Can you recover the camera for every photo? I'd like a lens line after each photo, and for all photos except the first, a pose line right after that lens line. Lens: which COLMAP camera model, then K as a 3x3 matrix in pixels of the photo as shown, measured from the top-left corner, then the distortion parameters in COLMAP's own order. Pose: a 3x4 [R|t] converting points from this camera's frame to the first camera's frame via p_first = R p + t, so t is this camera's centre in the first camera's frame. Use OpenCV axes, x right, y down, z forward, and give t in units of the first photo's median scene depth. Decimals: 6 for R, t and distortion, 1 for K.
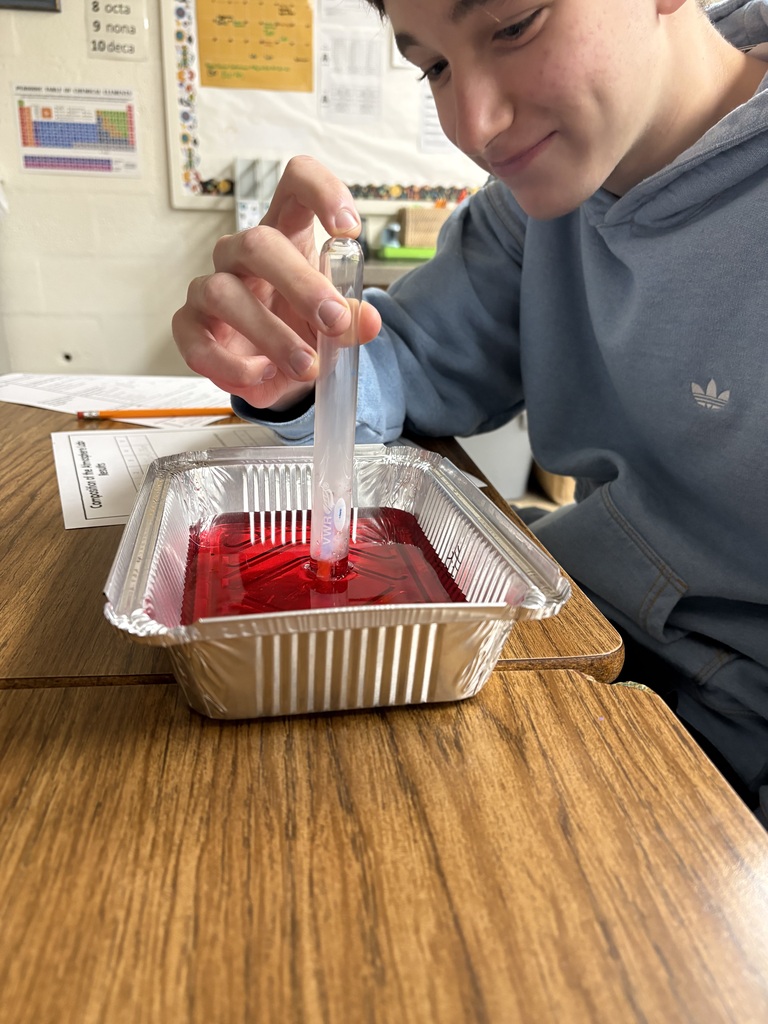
lens RADIAL K [[779.7, 0, 384.0], [0, 779.7, 512.0], [0, 0, 1]] dist [0.004801, 0.002393]
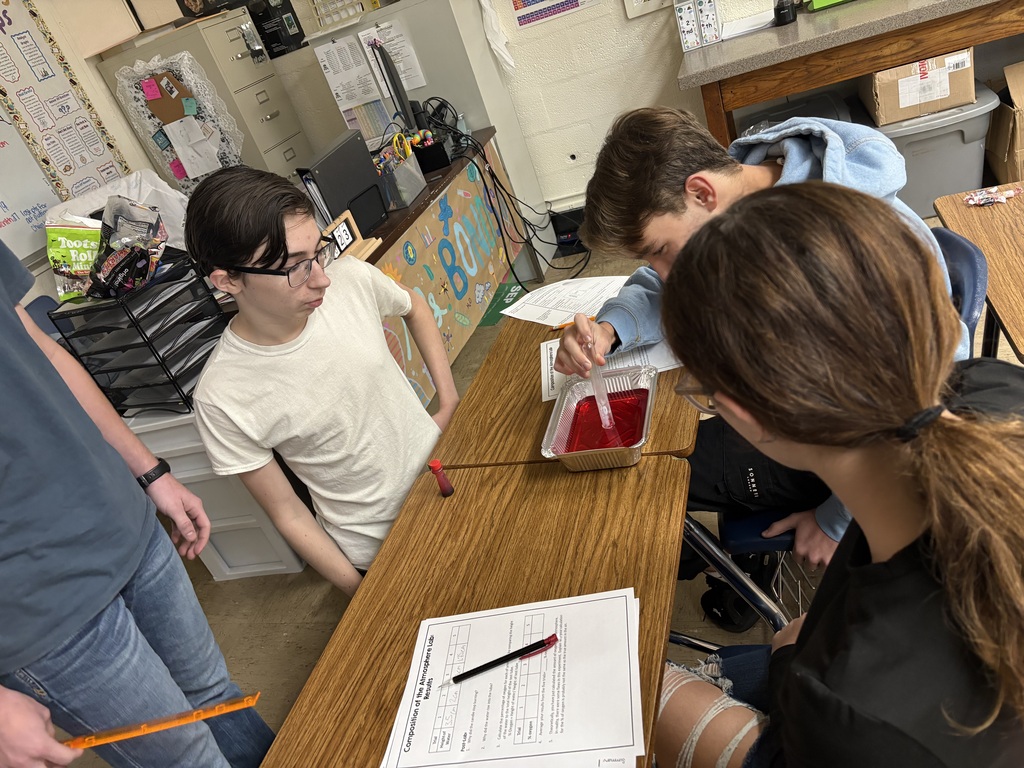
lens RADIAL K [[779.7, 0, 512.0], [0, 779.7, 384.0], [0, 0, 1]] dist [0.004801, 0.002393]
pose [[0.852904, -0.056097, -0.519046, 1.842260], [0.183063, 0.963220, 0.196711, -1.151726], [0.488920, -0.262794, 0.831803, -2.708220]]
